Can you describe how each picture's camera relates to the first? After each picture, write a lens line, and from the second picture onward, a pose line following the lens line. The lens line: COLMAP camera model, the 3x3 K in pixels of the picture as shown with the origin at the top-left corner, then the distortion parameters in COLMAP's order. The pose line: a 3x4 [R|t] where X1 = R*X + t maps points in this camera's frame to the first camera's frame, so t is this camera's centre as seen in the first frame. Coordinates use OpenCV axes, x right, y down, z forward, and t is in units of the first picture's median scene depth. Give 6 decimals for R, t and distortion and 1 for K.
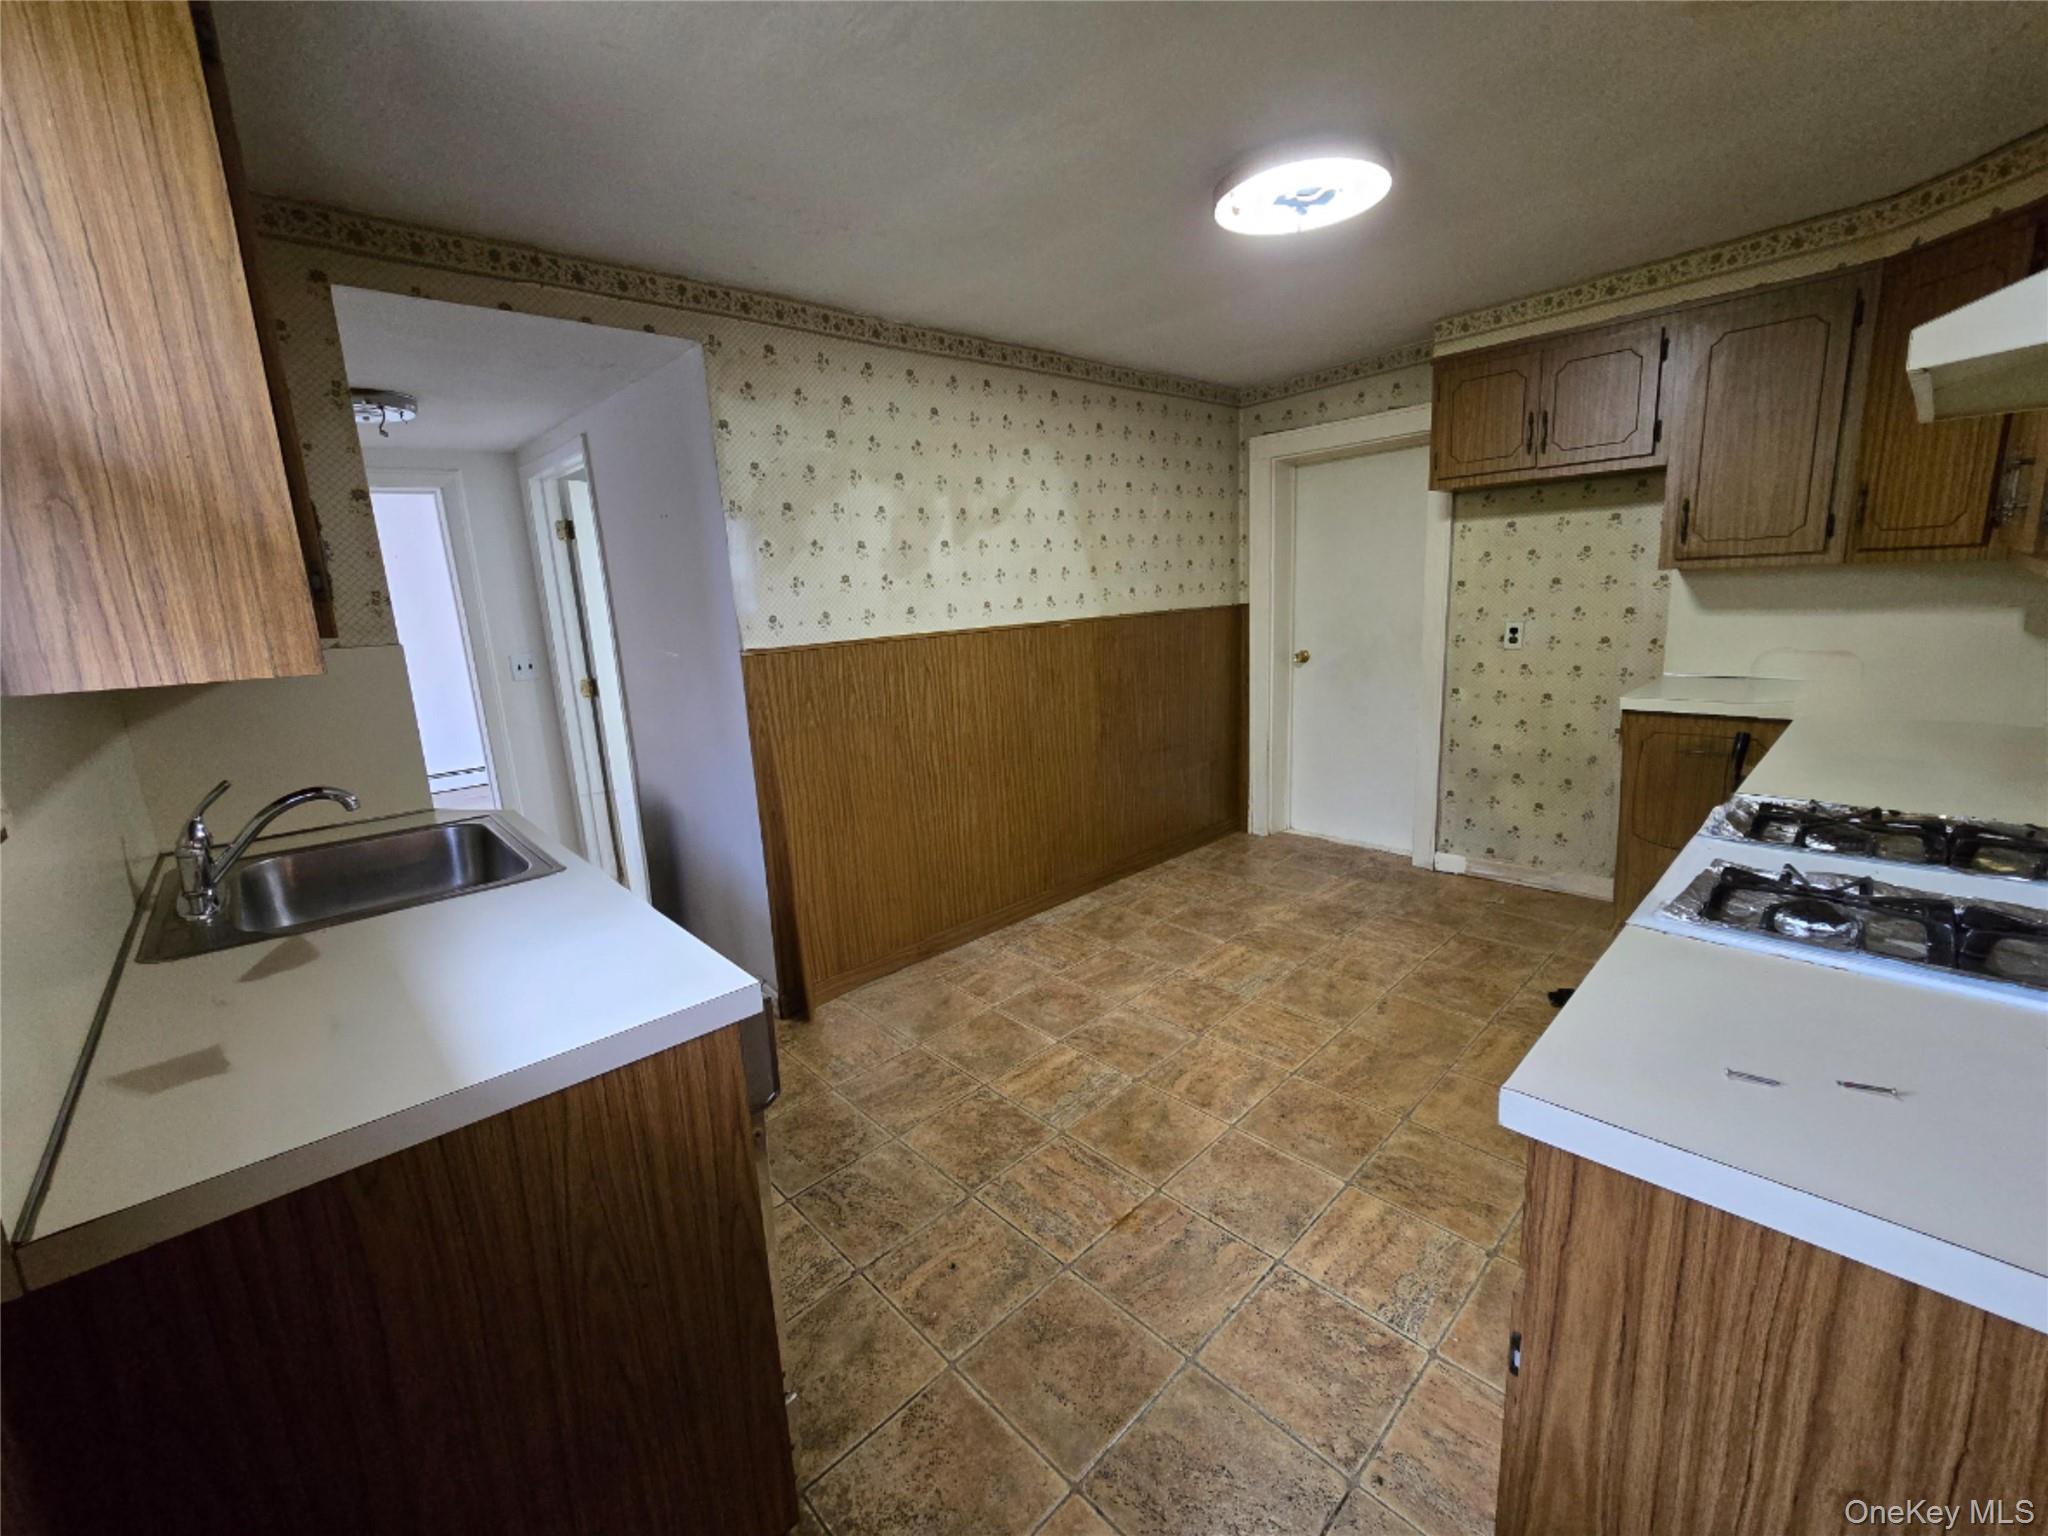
lens RADIAL K [[839.2, 0, 1024.5], [0, 839.2, 757.8], [0, 0, 1]] dist [-0.000377, 0.000426]
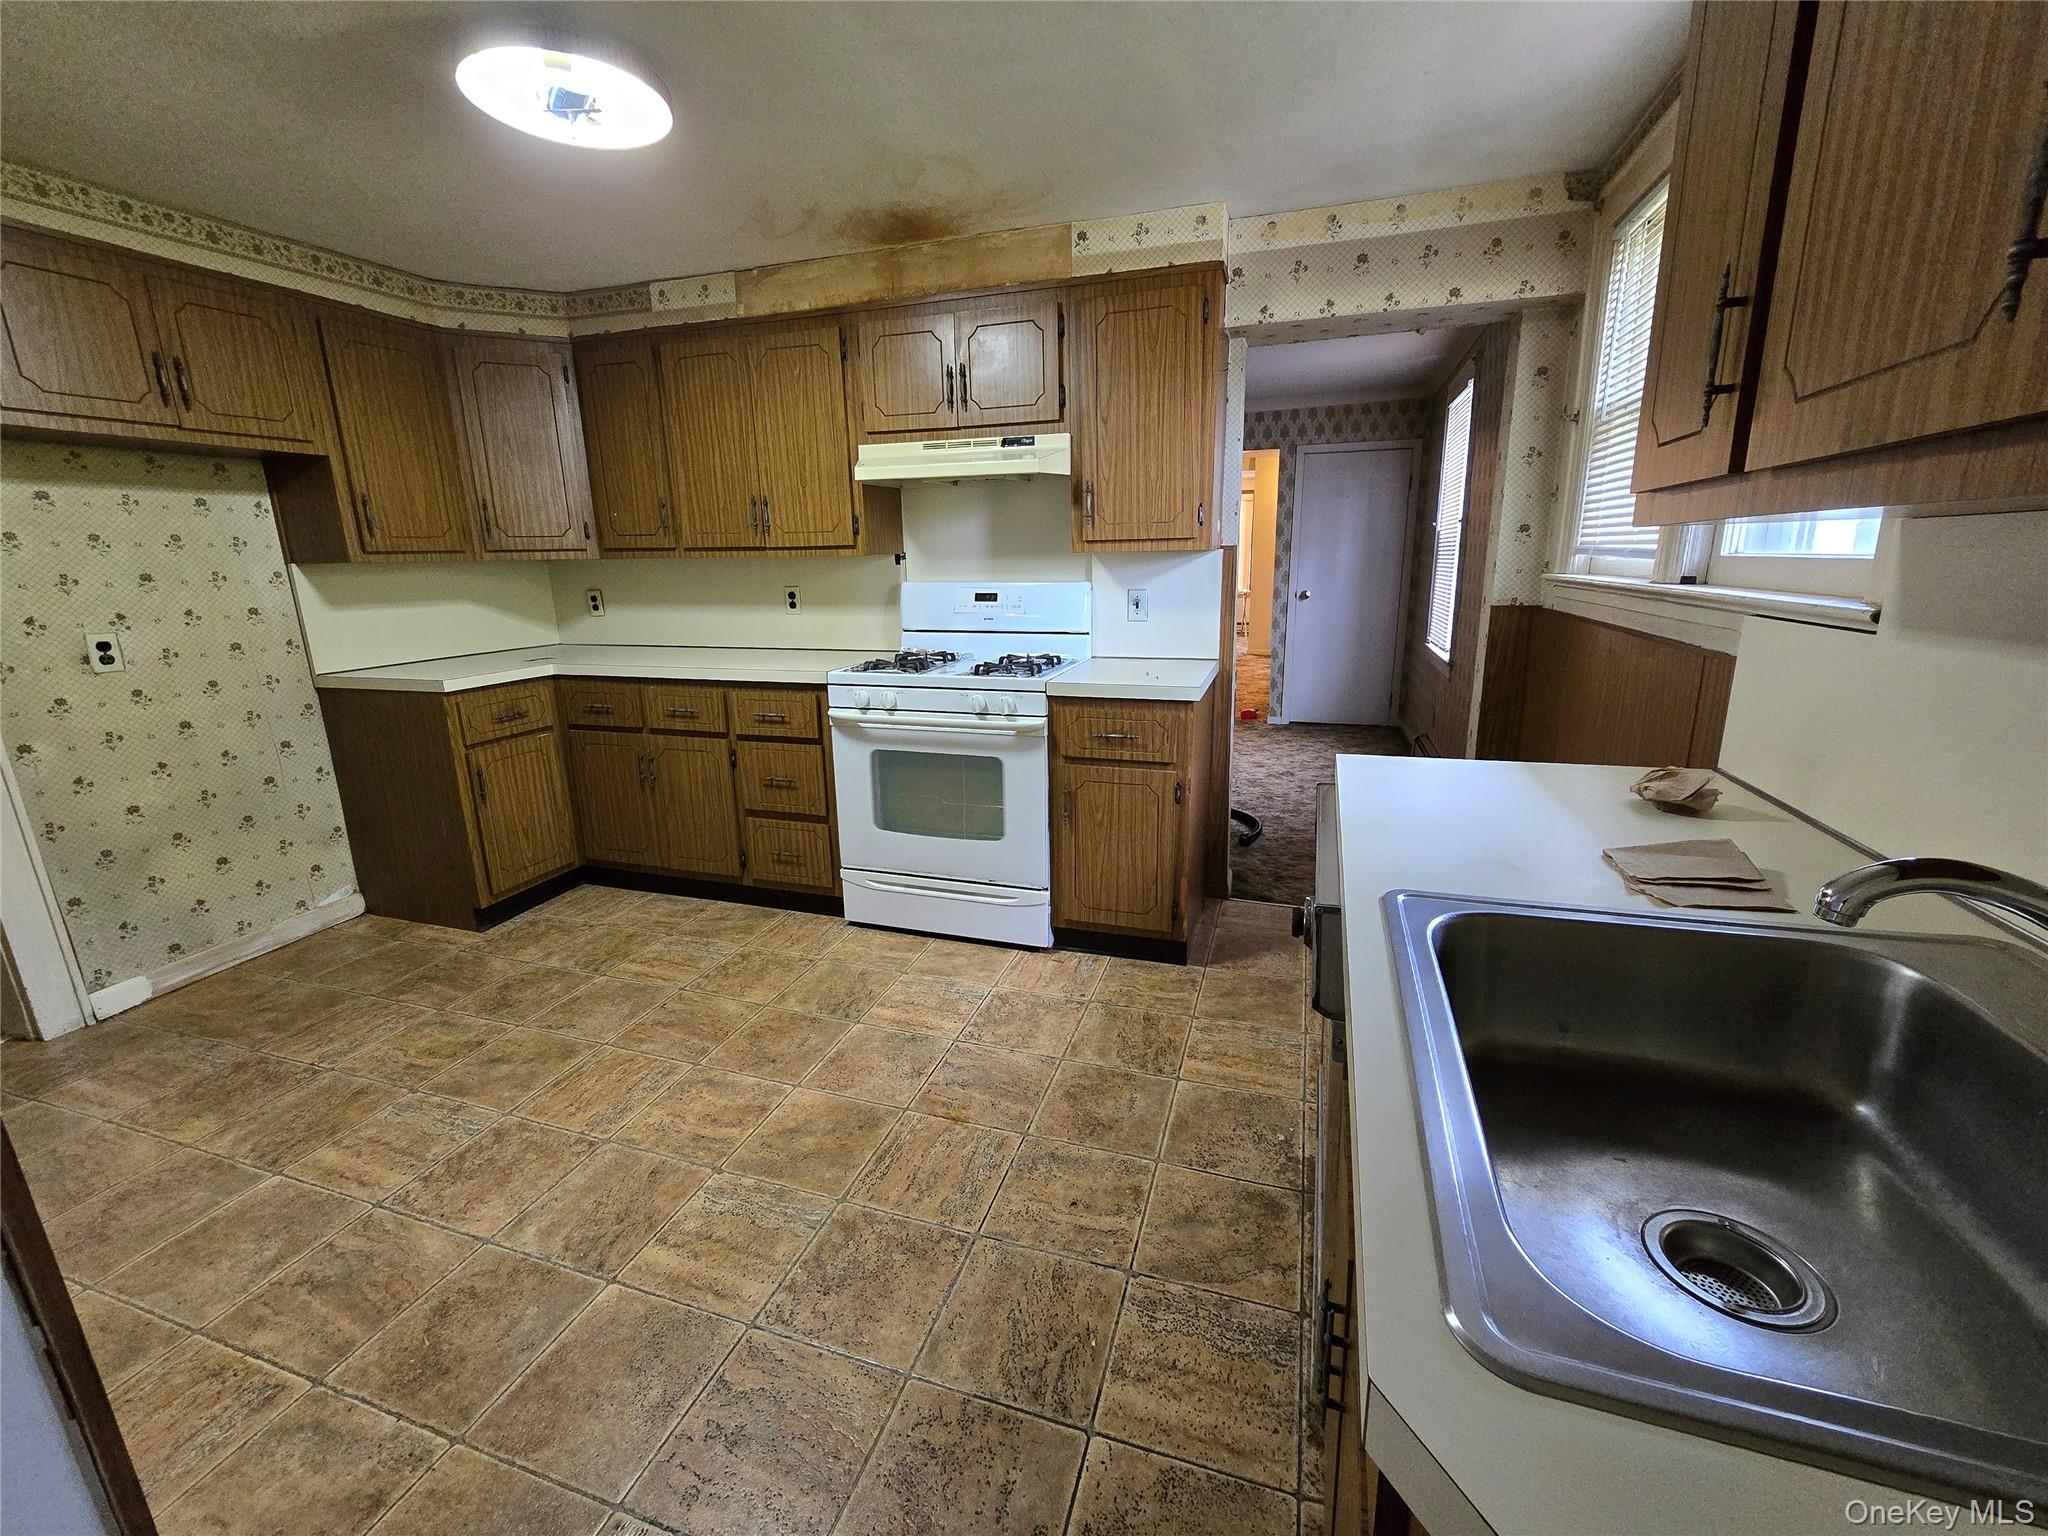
lens RADIAL K [[839.2, 0, 1023.3], [0, 839.2, 760.3], [0, 0, 1]] dist [-0.000377, 0.000426]
pose [[-0.471610, -0.149038, 0.869121, -0.613167], [0.221960, 0.933816, 0.280574, -0.125704], [-0.853415, 0.325232, -0.407316, 0.938947]]
